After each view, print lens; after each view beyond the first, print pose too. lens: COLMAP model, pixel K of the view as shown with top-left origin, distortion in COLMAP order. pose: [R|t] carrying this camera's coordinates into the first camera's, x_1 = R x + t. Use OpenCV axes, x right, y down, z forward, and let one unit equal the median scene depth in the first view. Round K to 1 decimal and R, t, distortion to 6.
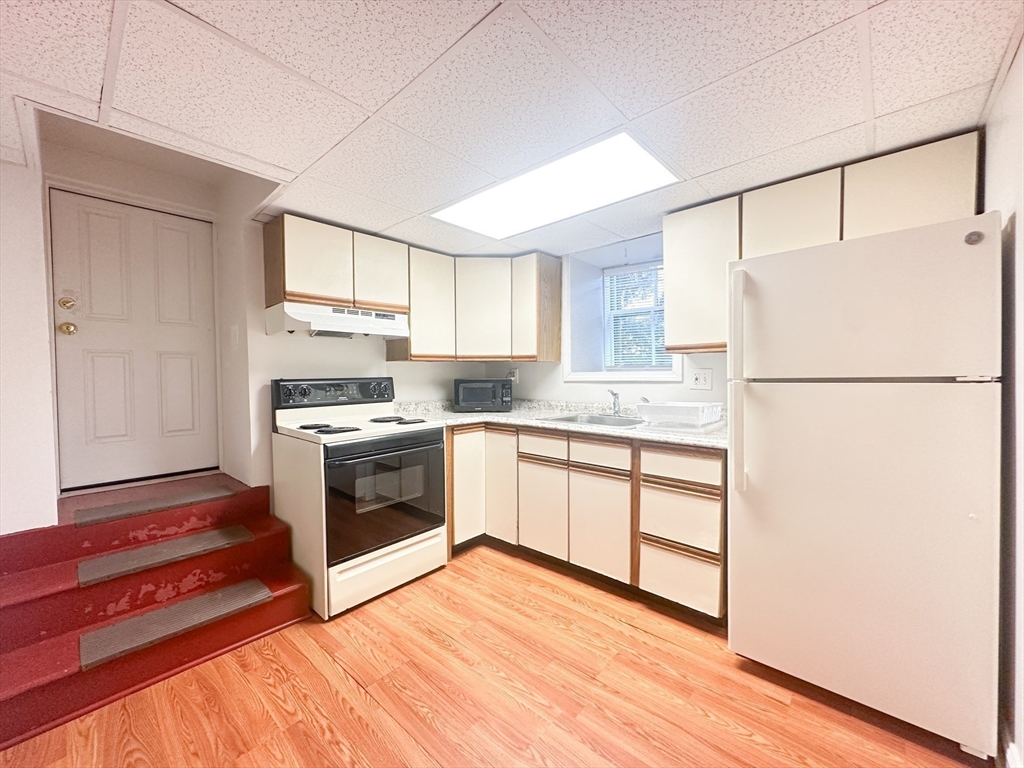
lens RADIAL K [[414.4, 0, 512.0], [0, 414.4, 384.0], [0, 0, 1]] dist [-0.000220, 0.000153]
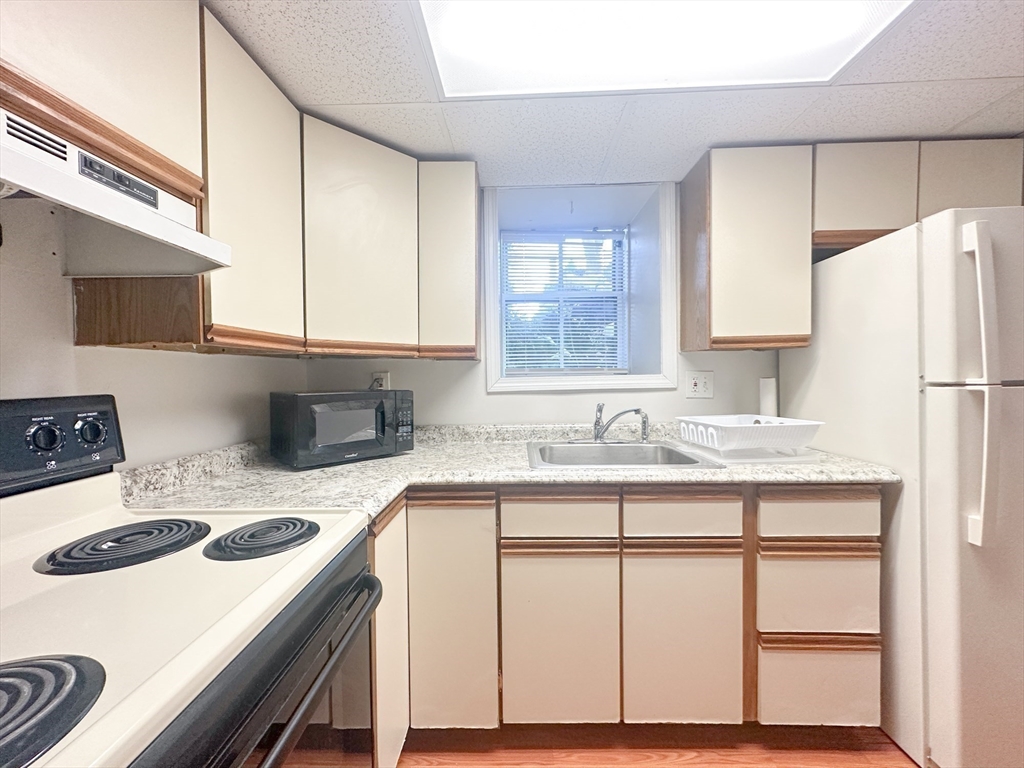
lens RADIAL K [[406.6, 0, 512.0], [0, 406.6, 384.0], [0, 0, 1]] dist [-0.007216, 0.000130]
pose [[0.757156, -0.014730, 0.653068, -0.287059], [0.026218, 0.999625, -0.007850, -0.015555], [-0.652707, 0.023066, 0.757259, 0.619589]]
